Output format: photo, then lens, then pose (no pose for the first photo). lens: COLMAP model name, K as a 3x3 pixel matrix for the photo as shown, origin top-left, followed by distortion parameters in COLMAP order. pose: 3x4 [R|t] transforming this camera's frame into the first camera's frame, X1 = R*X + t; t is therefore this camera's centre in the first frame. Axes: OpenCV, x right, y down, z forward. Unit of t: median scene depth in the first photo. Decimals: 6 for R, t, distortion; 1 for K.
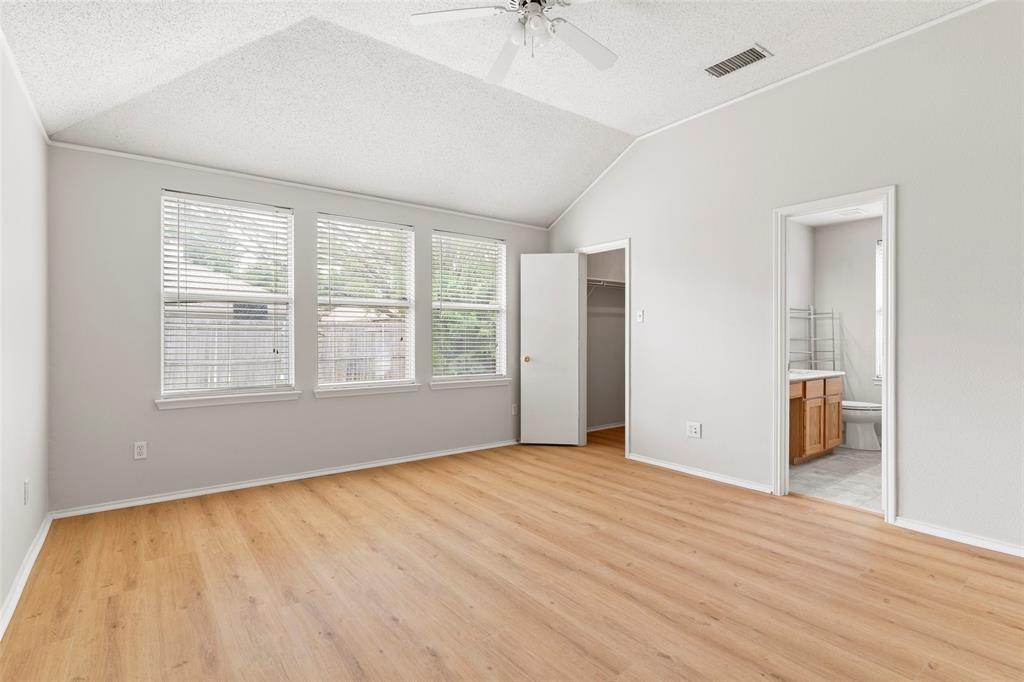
lens RADIAL K [[499.2, 0, 507.0], [0, 499.2, 336.1], [0, 0, 1]] dist [0.003133, -0.000570]
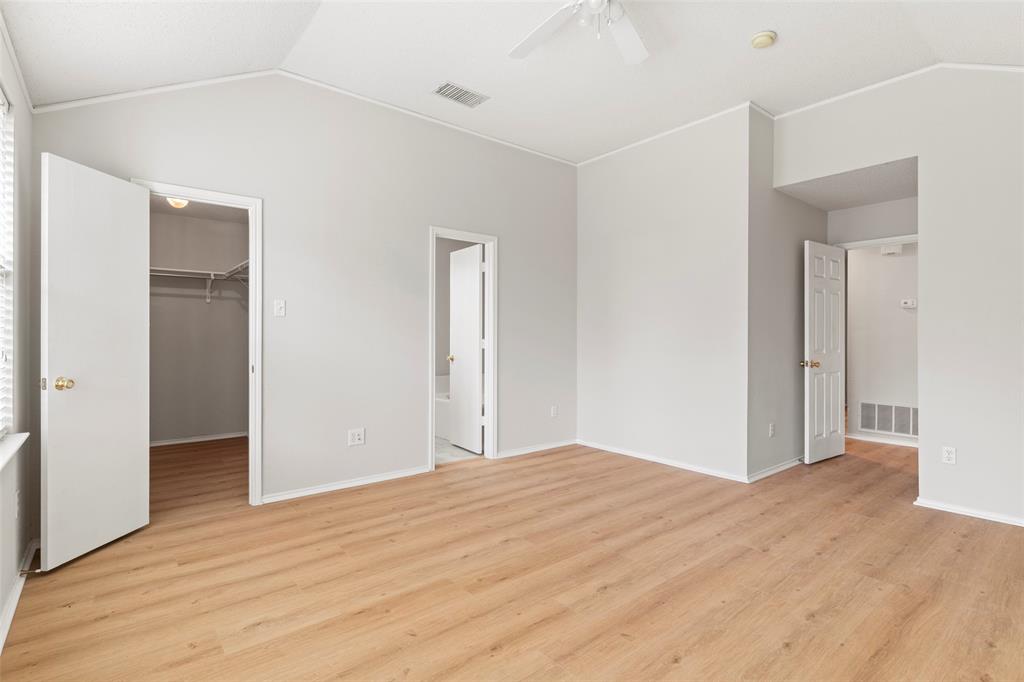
lens RADIAL K [[499.2, 0, 503.3], [0, 499.2, 339.0], [0, 0, 1]] dist [0.003133, -0.000570]
pose [[-0.038195, -0.007534, 0.999242, -0.751851], [-0.002929, 0.999968, 0.007427, 0.000965], [-0.999266, -0.002643, -0.038216, 1.049002]]
